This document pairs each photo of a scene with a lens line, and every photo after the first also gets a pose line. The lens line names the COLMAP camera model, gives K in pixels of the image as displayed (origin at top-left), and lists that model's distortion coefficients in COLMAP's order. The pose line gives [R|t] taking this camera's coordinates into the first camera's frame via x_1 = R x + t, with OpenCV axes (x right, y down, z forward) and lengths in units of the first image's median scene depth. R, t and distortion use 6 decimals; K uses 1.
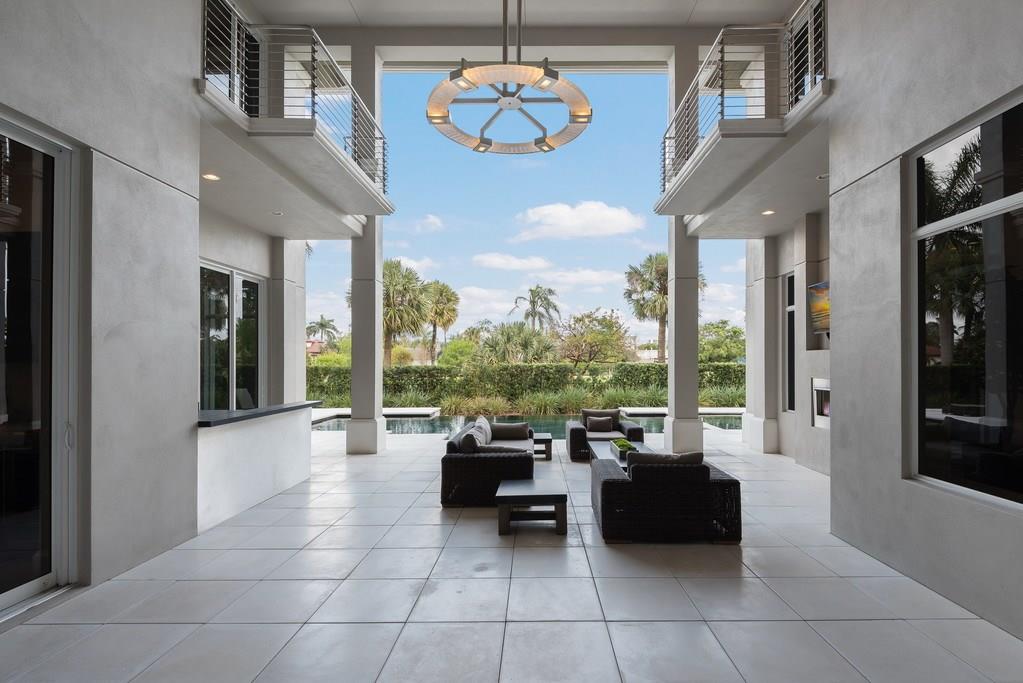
lens RADIAL K [[479.1, 0, 536.0], [0, 479.1, 358.4], [0, 0, 1]] dist [0.000377, -0.000075]
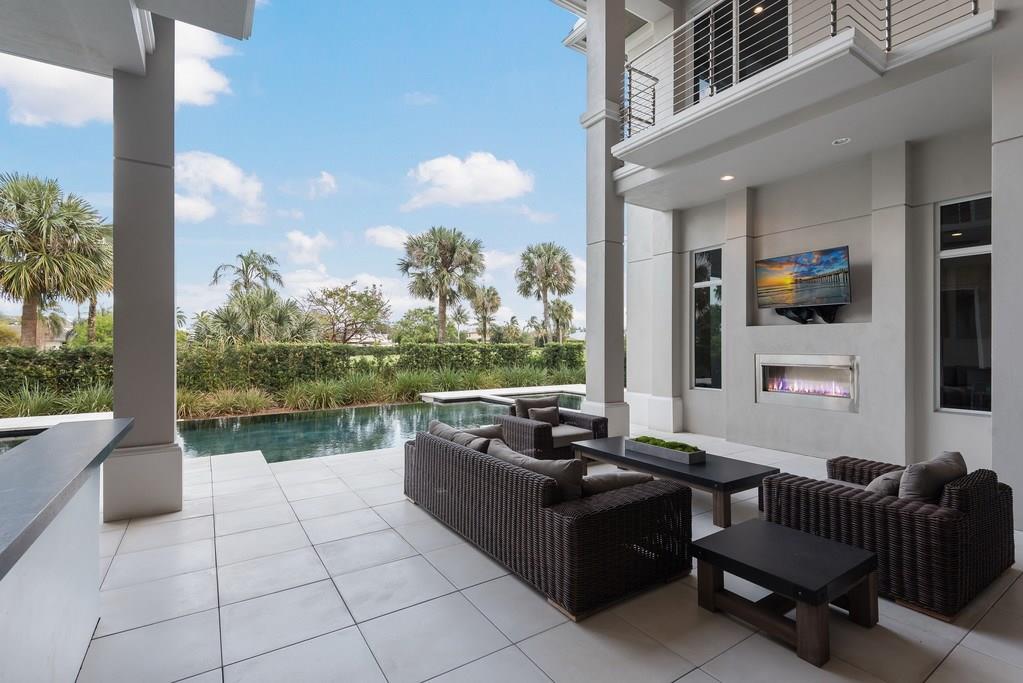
lens RADIAL K [[466.3, 0, 511.5], [0, 466.3, 341.5], [0, 0, 1]] dist [0.000801, -0.000223]
pose [[0.833430, 0.008370, 0.552562, -0.142414], [-0.006818, 0.999965, -0.004863, 0.008787], [-0.552583, 0.000286, 0.833458, 0.178068]]
